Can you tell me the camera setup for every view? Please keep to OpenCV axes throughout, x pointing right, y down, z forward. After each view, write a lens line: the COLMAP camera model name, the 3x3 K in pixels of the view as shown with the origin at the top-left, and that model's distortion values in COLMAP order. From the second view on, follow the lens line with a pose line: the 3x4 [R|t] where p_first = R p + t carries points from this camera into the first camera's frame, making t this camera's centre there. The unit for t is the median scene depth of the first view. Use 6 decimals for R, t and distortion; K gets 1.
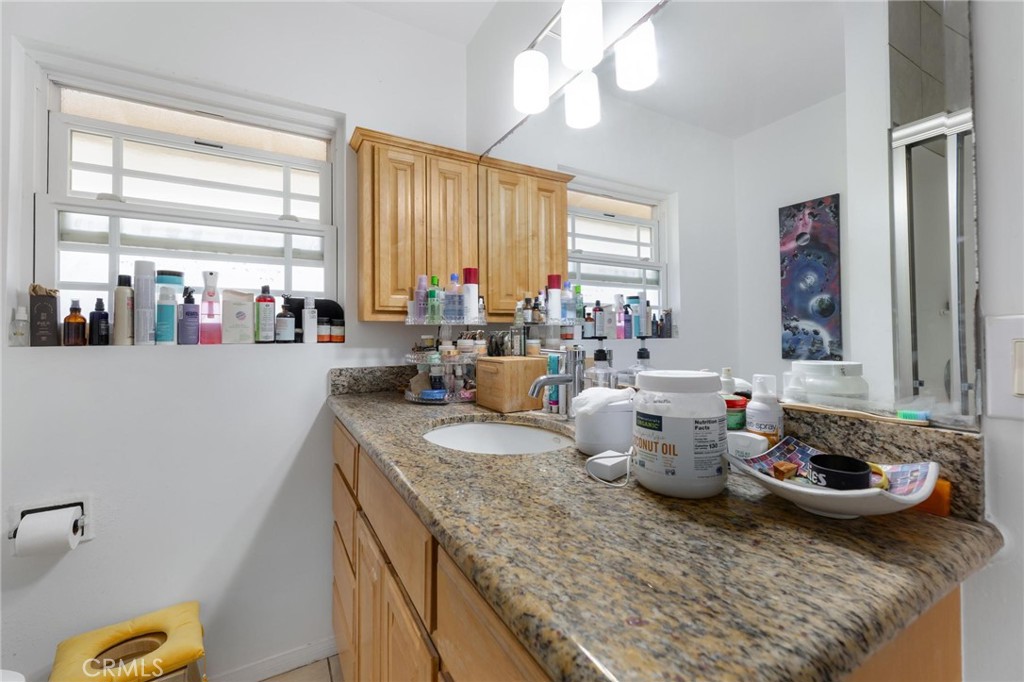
lens RADIAL K [[423.3, 0, 515.9], [0, 423.3, 327.7], [0, 0, 1]] dist [0.000642, -0.000367]
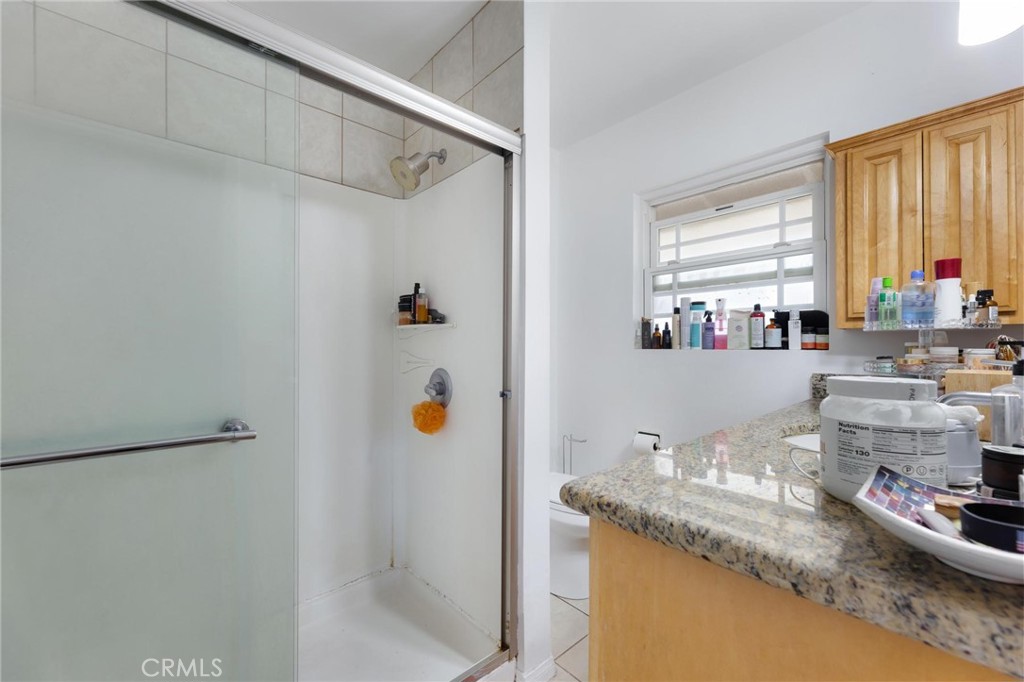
lens RADIAL K [[423.3, 0, 515.2], [0, 423.3, 343.9], [0, 0, 1]] dist [0.000642, -0.000367]
pose [[0.208581, -0.002740, -0.978001, 0.535371], [0.014720, 0.999892, 0.000338, 0.009725], [0.977894, -0.014467, 0.208598, 0.019325]]
